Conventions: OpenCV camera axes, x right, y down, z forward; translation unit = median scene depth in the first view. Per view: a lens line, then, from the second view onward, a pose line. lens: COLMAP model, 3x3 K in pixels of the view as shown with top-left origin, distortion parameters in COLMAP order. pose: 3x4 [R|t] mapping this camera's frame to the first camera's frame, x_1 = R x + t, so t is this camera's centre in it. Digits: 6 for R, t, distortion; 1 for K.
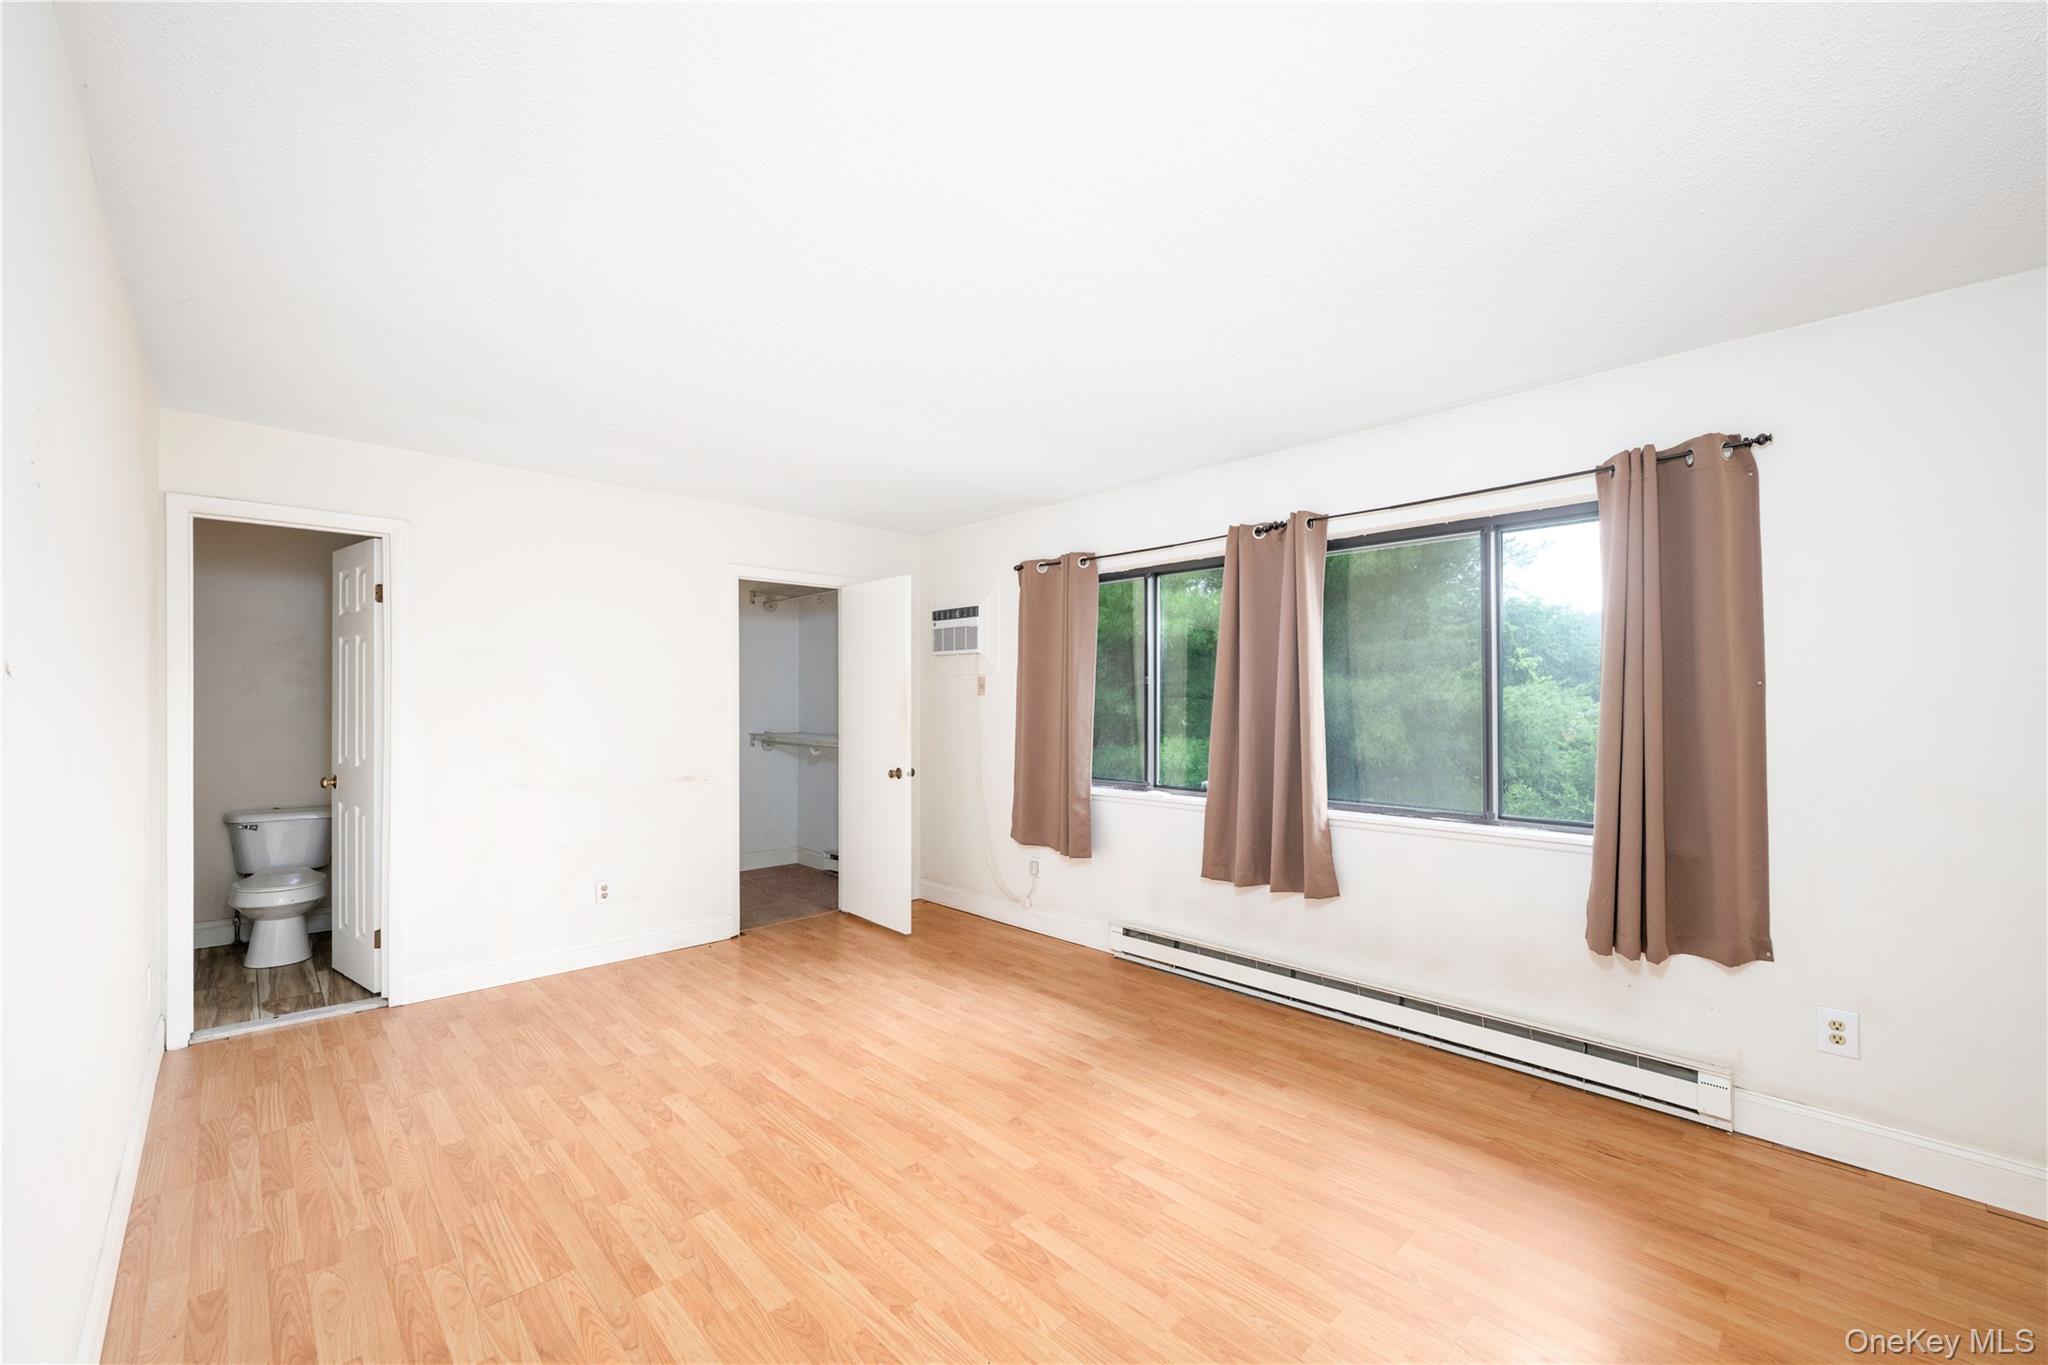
lens RADIAL K [[809.9, 0, 1011.8], [0, 809.9, 688.1], [0, 0, 1]] dist [-0.001661, -0.000238]
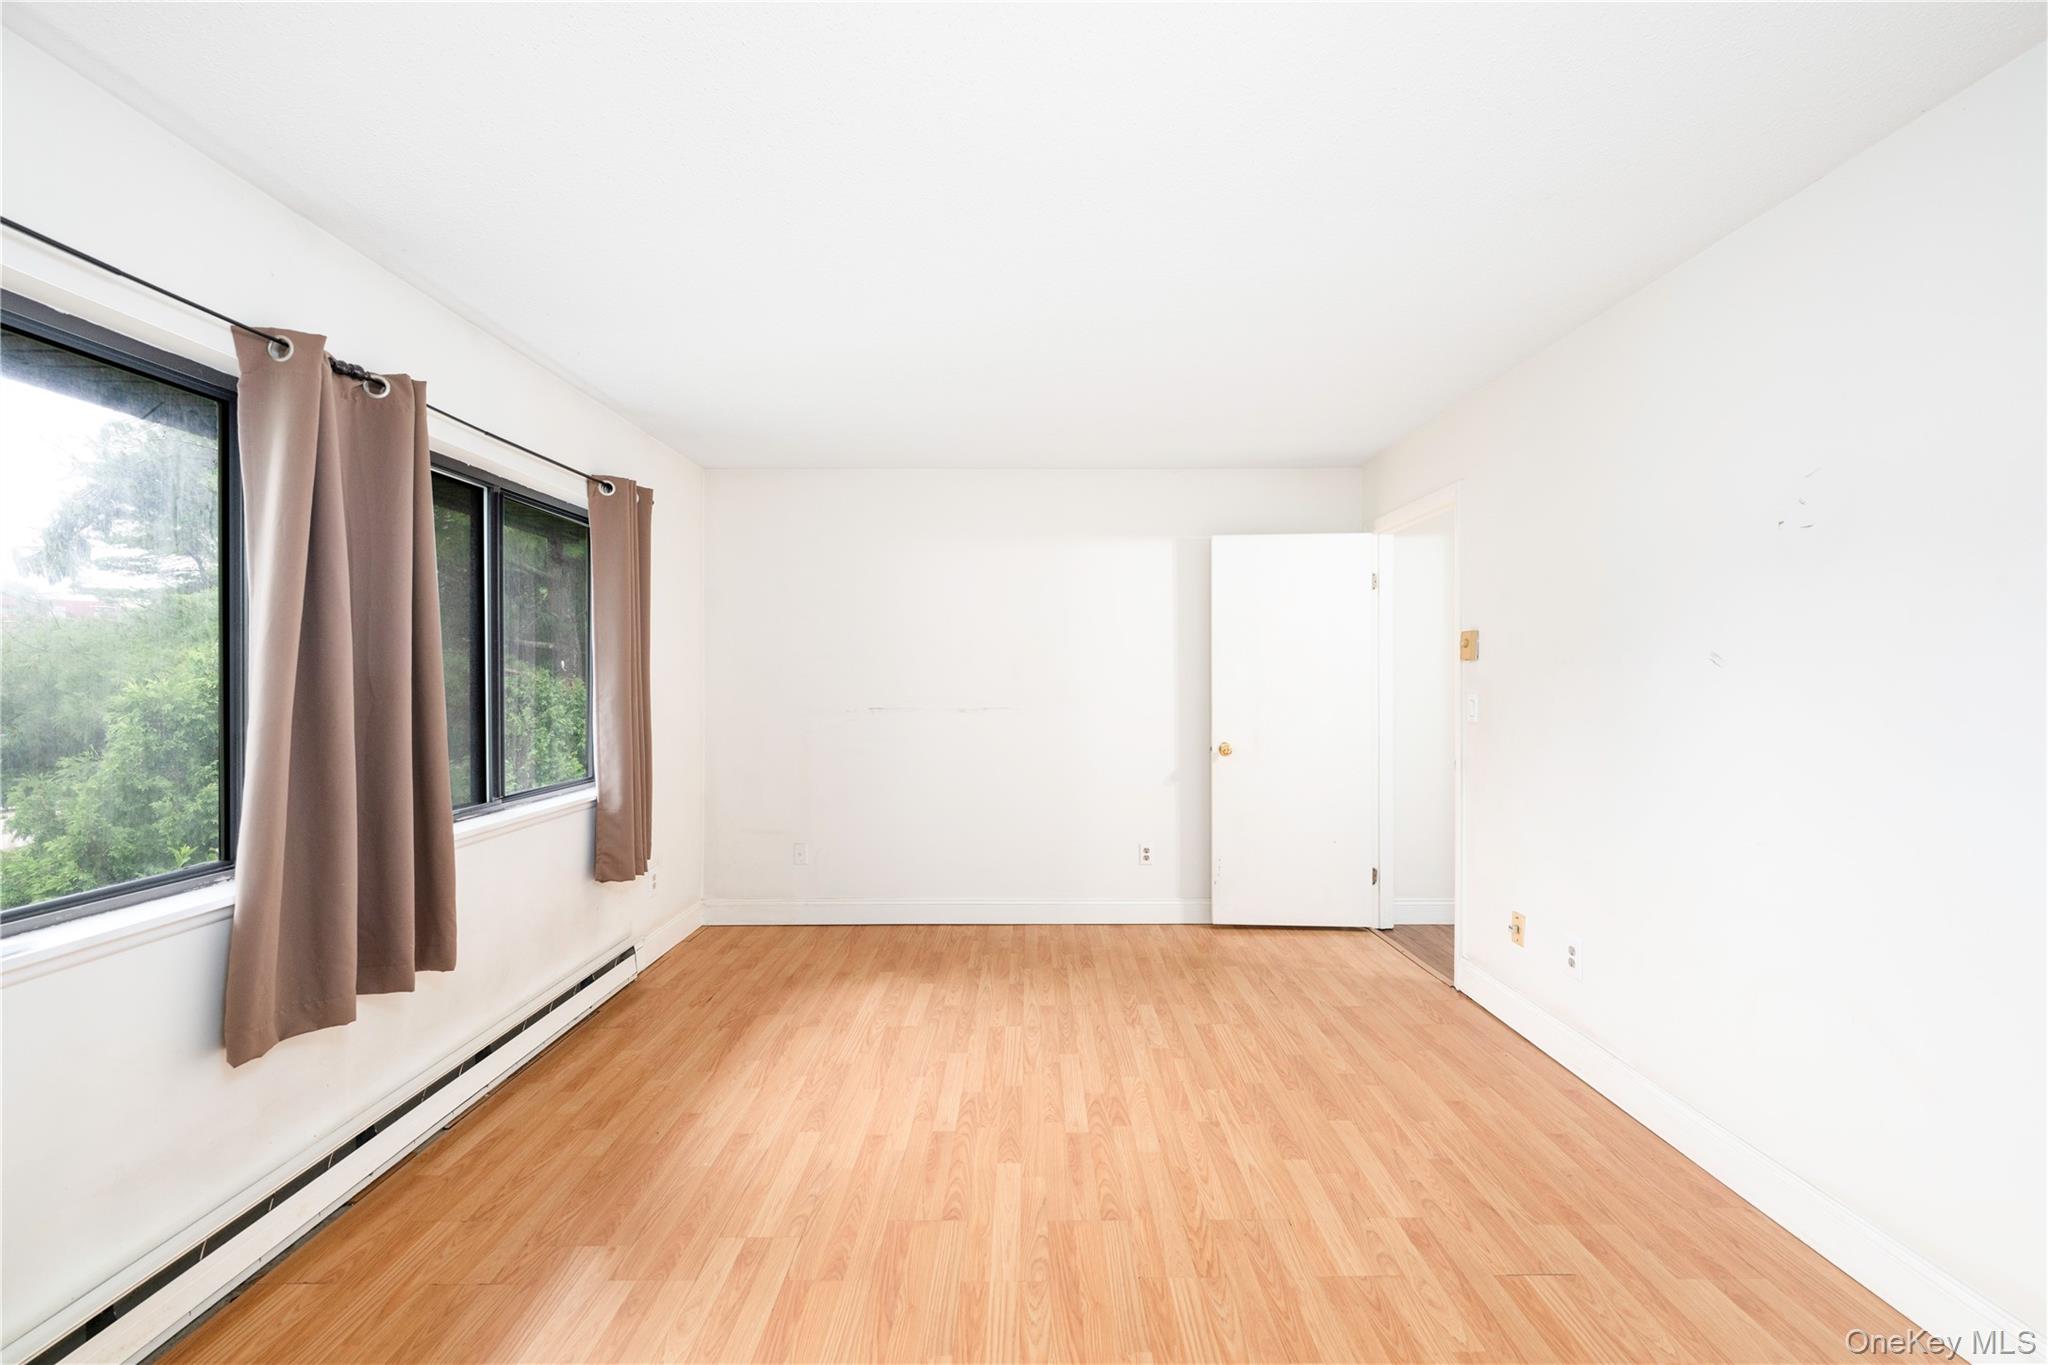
lens RADIAL K [[809.9, 0, 1031.4], [0, 809.9, 679.7], [0, 0, 1]] dist [-0.001661, -0.000238]
pose [[-0.724866, -0.000276, 0.688890, -0.666984], [-0.006966, 0.999952, -0.006928, 0.028740], [-0.688855, -0.009821, -0.724833, 1.723163]]
